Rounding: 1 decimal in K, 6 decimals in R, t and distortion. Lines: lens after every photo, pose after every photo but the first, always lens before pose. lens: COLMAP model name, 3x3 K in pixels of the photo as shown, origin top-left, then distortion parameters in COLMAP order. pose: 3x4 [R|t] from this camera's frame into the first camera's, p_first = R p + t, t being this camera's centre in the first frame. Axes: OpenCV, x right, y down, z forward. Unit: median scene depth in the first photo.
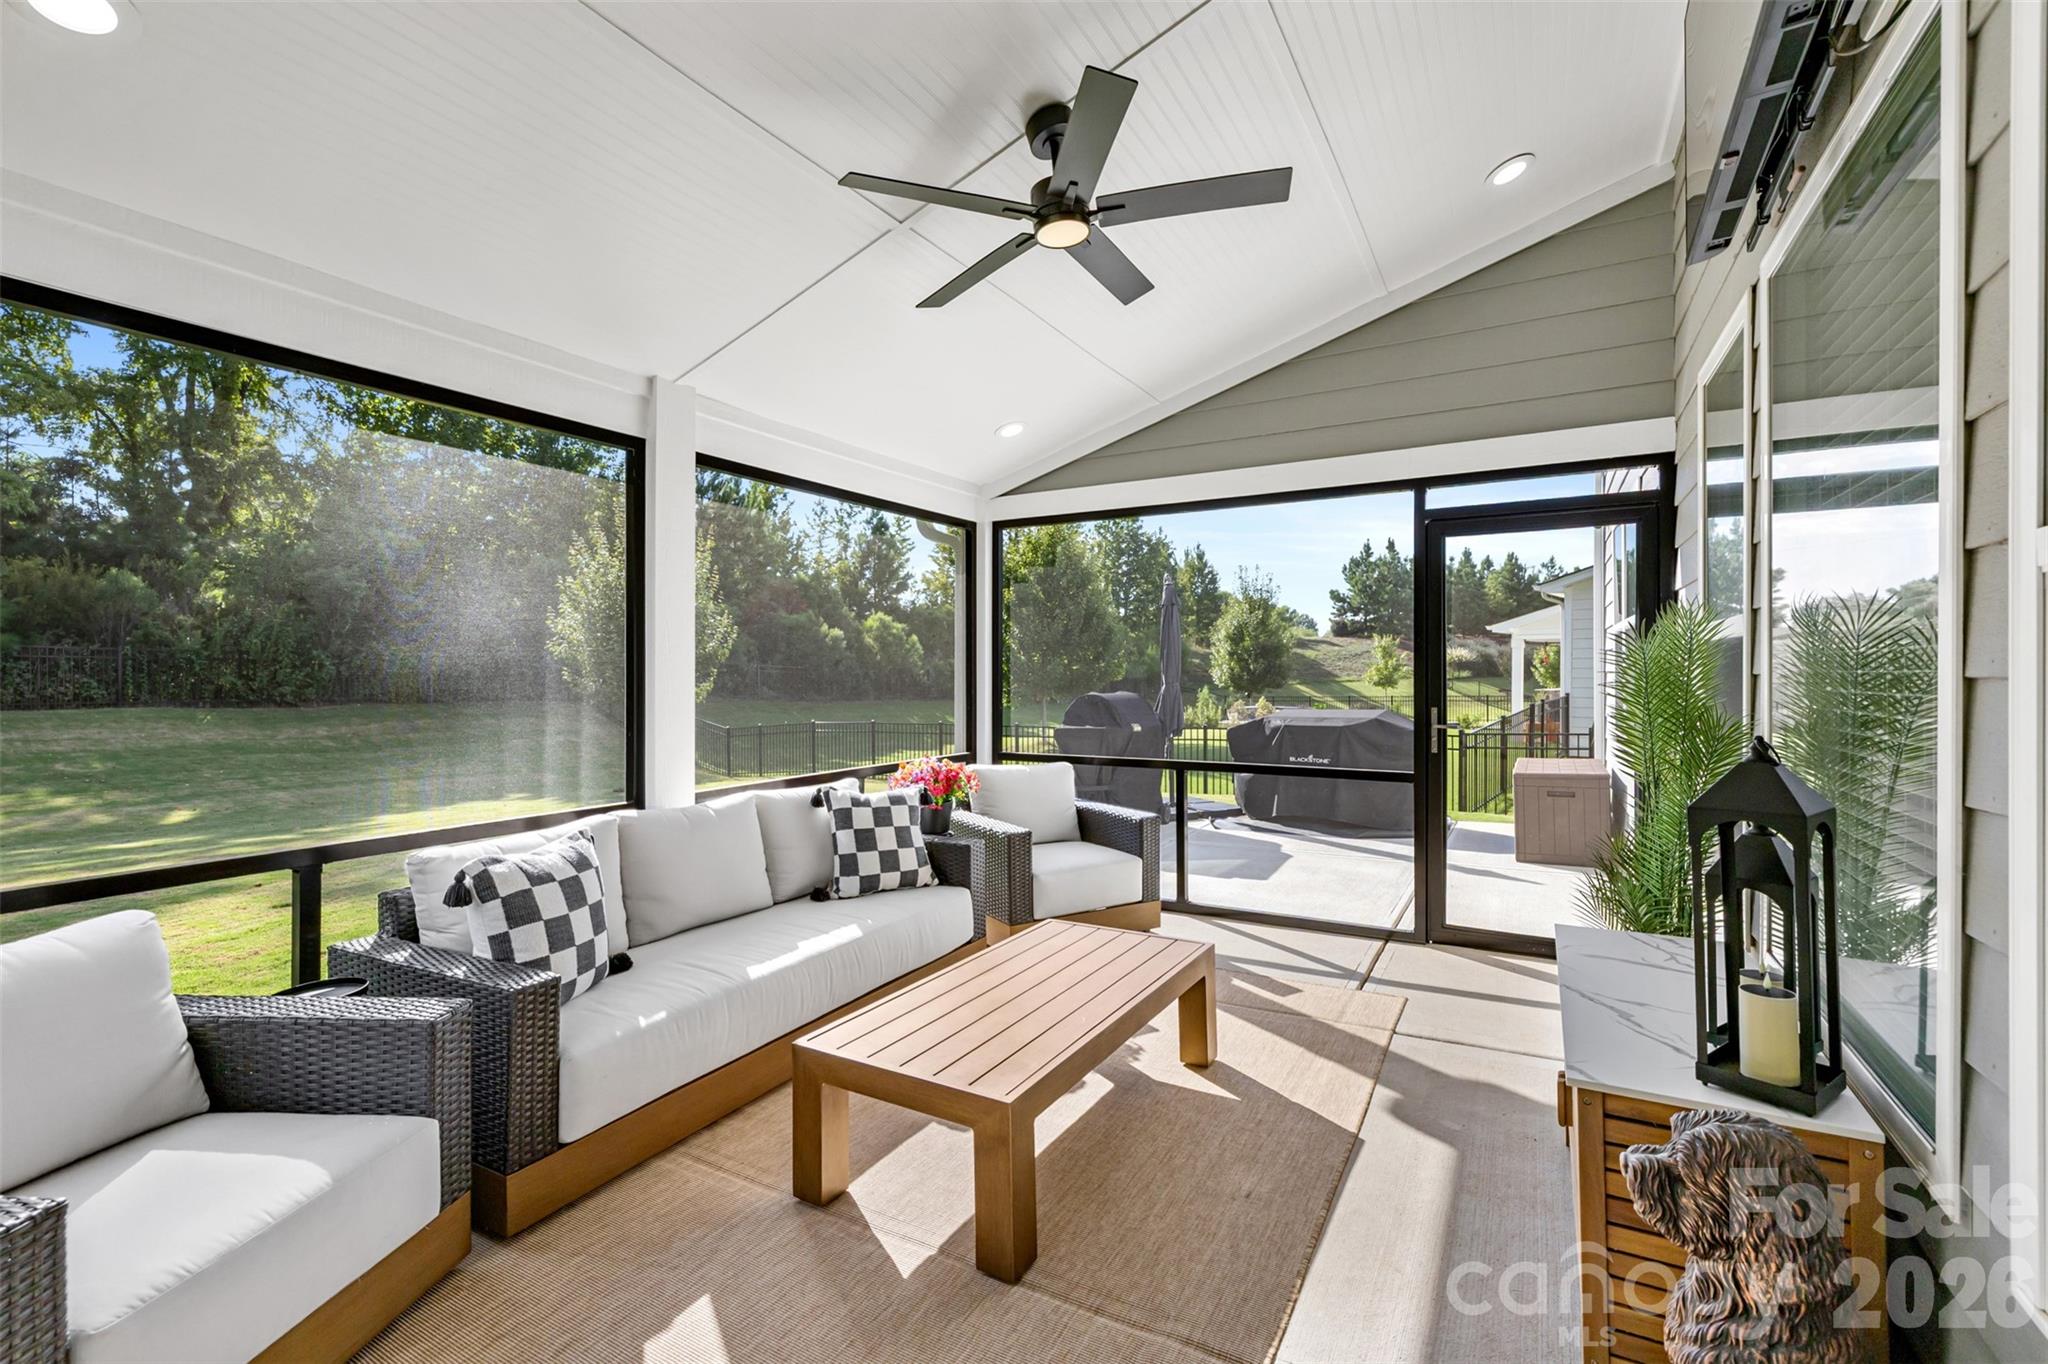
lens RADIAL K [[872.6, 0, 1032.5], [0, 872.6, 686.0], [0, 0, 1]] dist [-0.001859, 0.000374]
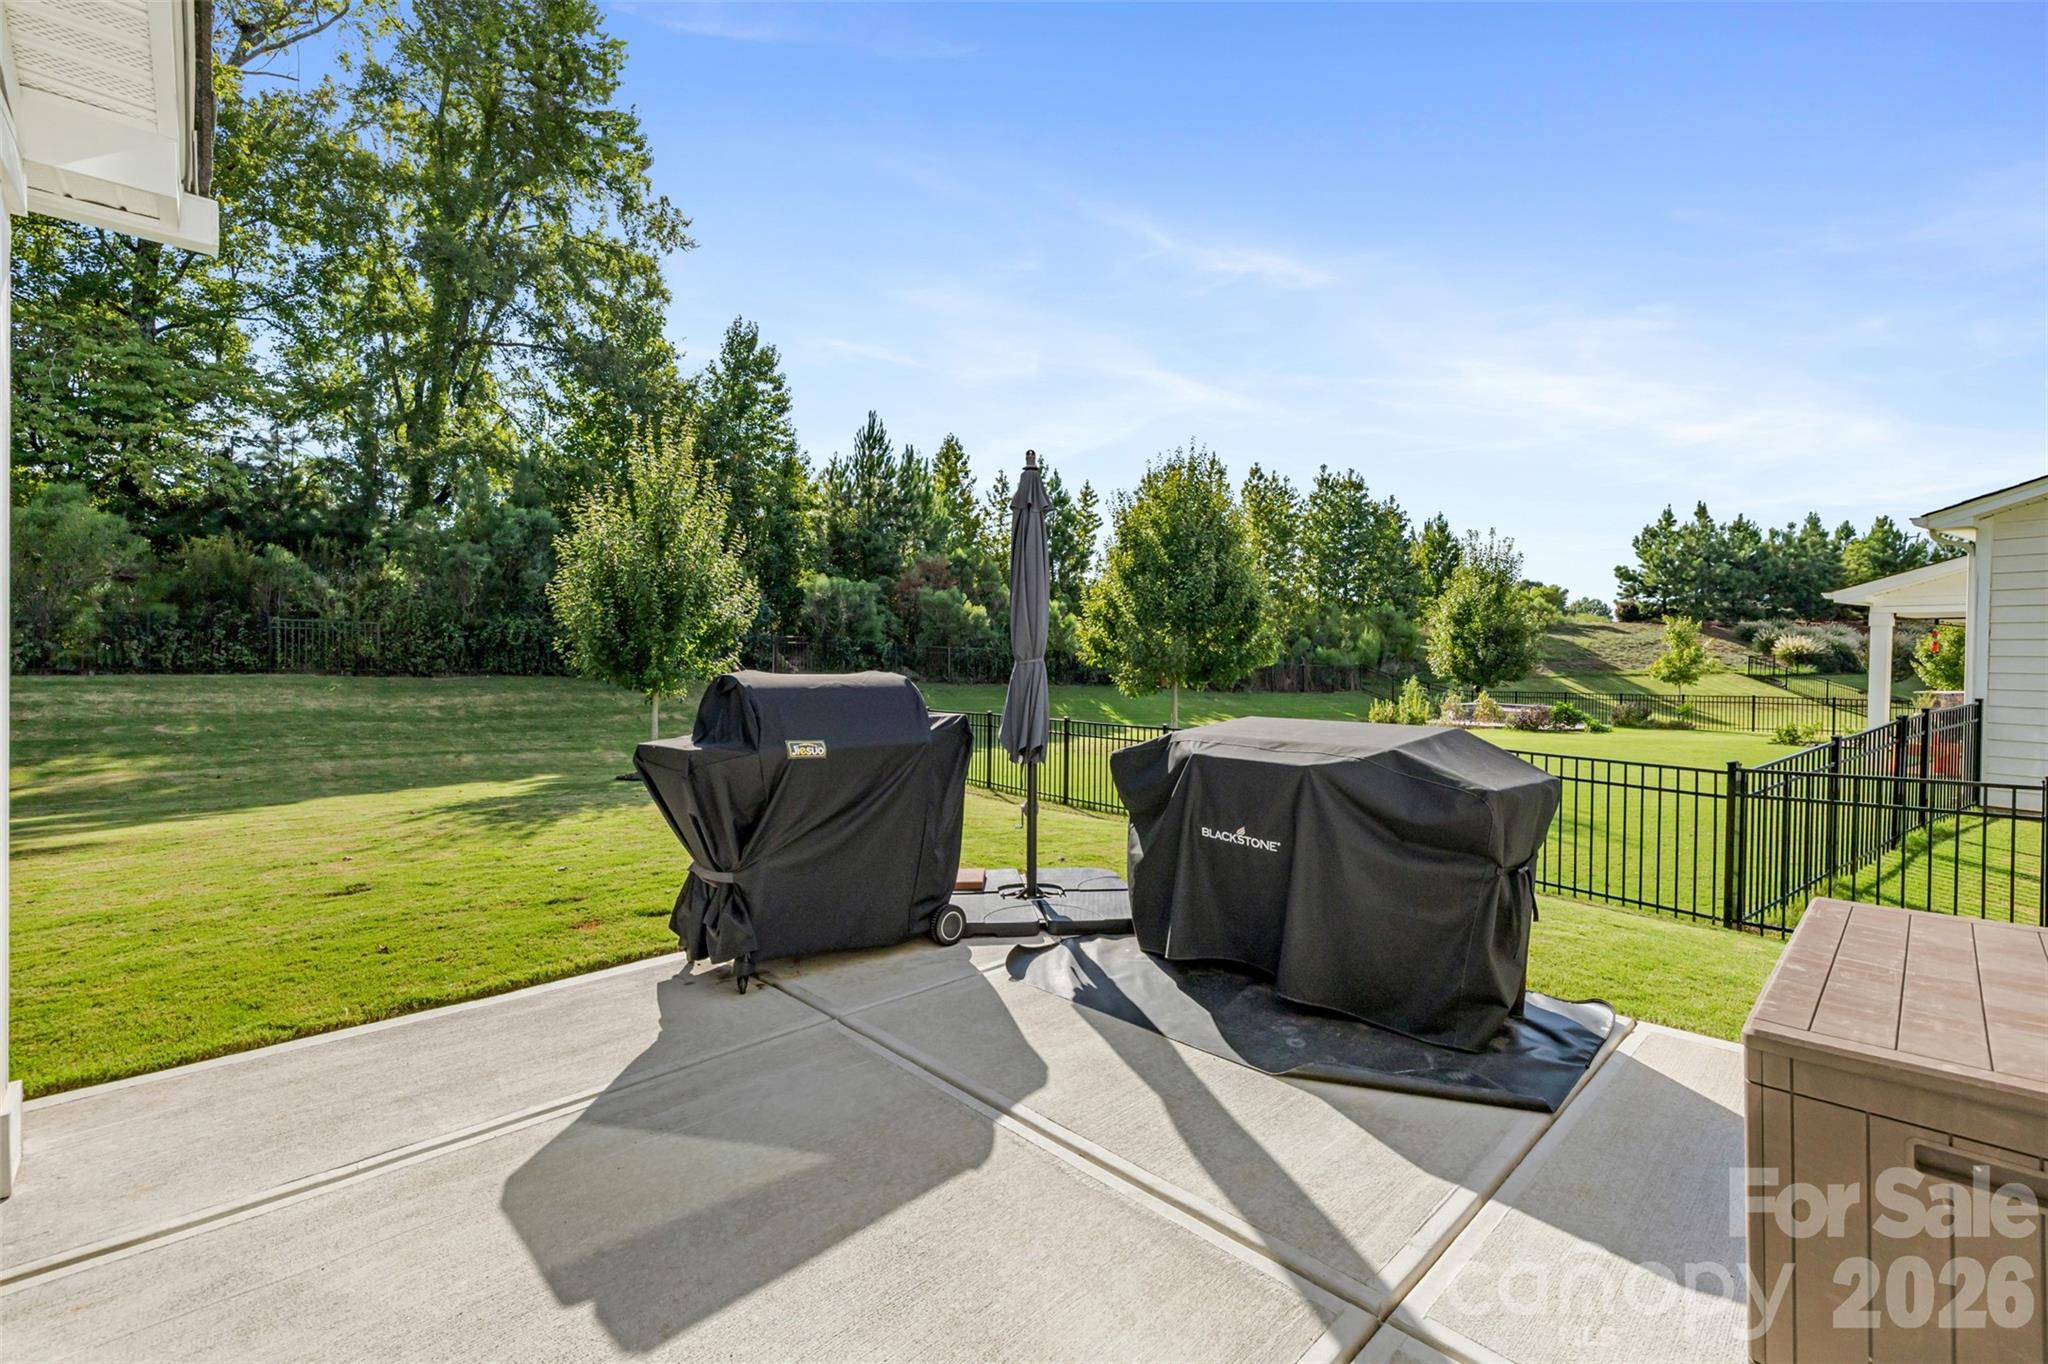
lens RADIAL K [[872.6, 0, 1017.6], [0, 872.6, 669.4], [0, 0, 1]] dist [-0.001859, 0.000374]
pose [[0.961070, 0.018666, -0.275672, 0.060469], [-0.019466, 0.999811, -0.000165, 0.000681], [0.275617, 0.005525, 0.961252, 0.102039]]
